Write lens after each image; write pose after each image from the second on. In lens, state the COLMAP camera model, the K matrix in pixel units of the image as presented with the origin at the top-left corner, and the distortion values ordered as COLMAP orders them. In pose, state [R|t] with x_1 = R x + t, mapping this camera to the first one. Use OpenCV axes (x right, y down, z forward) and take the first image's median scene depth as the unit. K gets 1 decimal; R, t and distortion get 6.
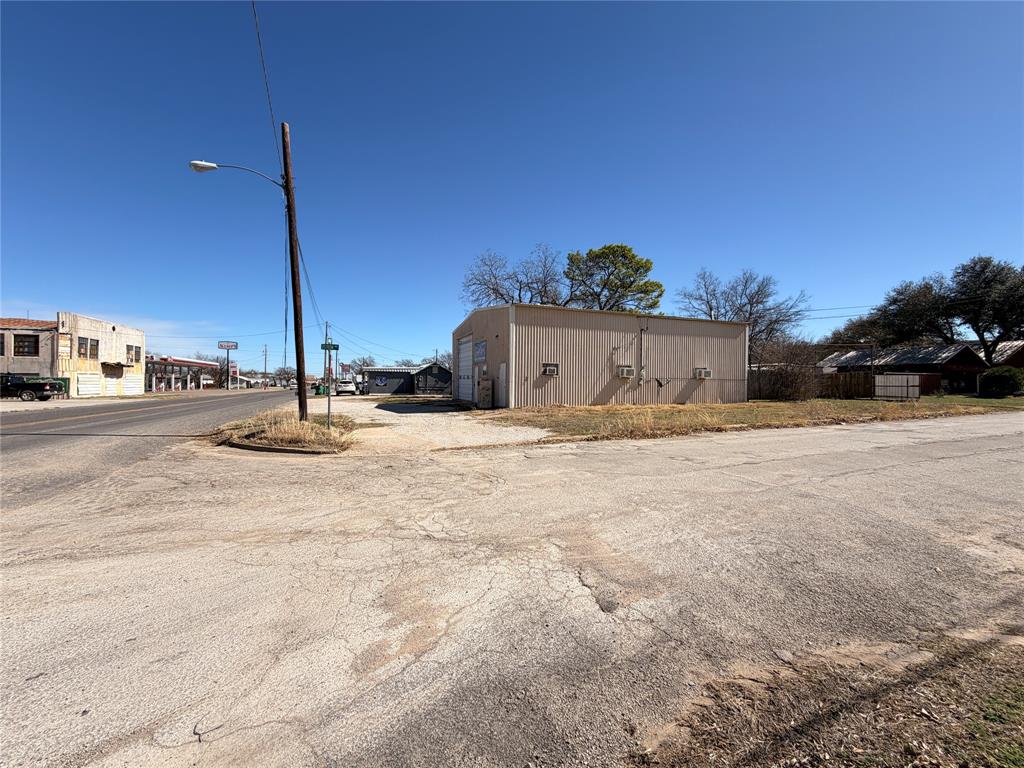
lens RADIAL K [[408.5, 0, 514.4], [0, 408.5, 381.1], [0, 0, 1]] dist [0.000136, 0.000026]
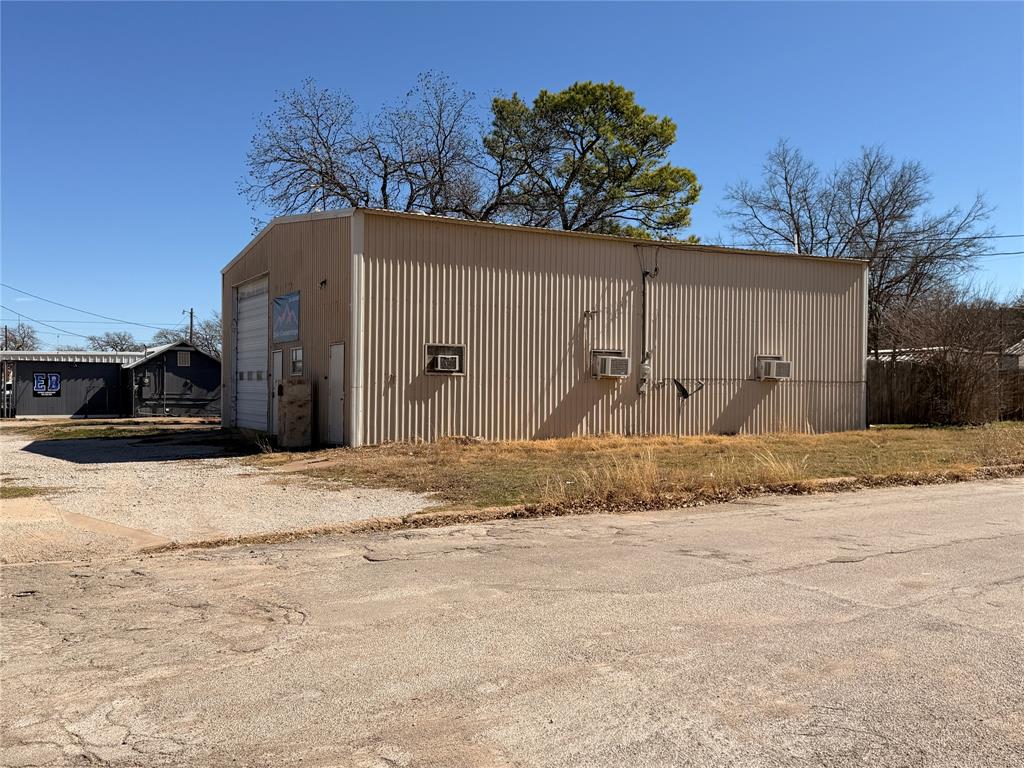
lens RADIAL K [[912.1, 0, 512.0], [0, 912.1, 384.0], [0, 0, 1]] dist [0.144460, -0.260679]
pose [[0.990049, -0.000653, 0.140724, 0.012440], [0.000694, 1.000000, -0.000237, -0.000640], [-0.140724, 0.000333, 0.990049, -0.001320]]
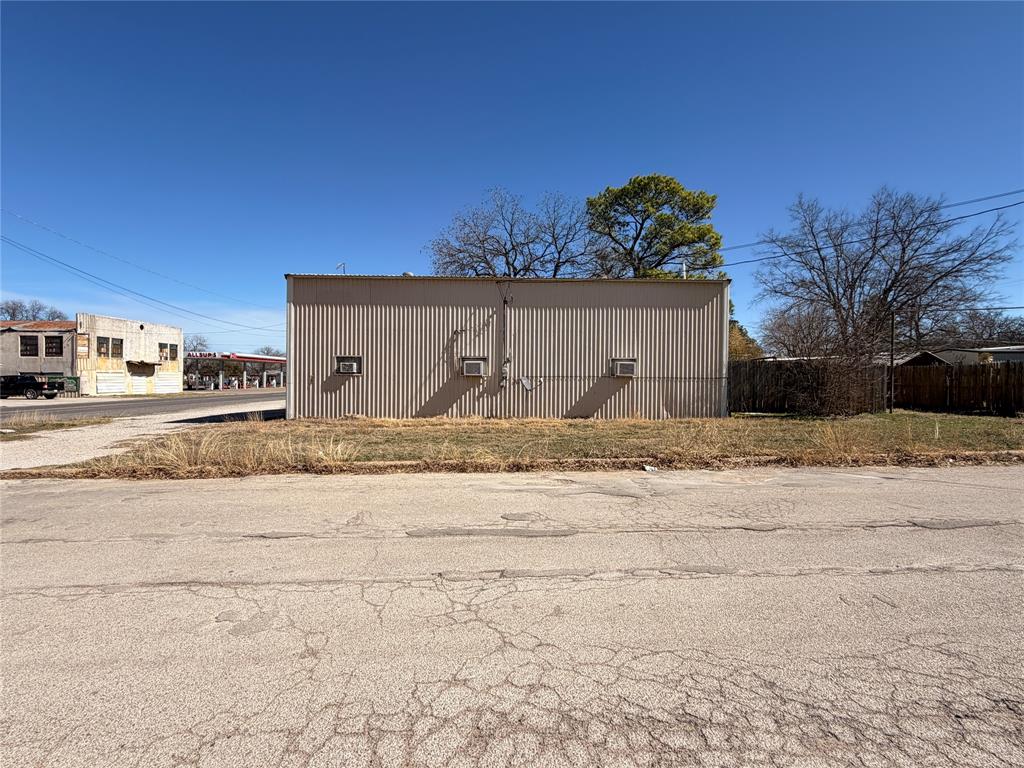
lens RADIAL K [[508.5, 0, 510.2], [0, 508.5, 382.1], [0, 0, 1]] dist [0.000740, -0.000025]
pose [[0.943859, -0.000016, -0.330347, 0.413574], [0.003677, 0.999939, 0.010459, -0.004814], [0.330327, -0.011087, 0.943801, 0.171578]]
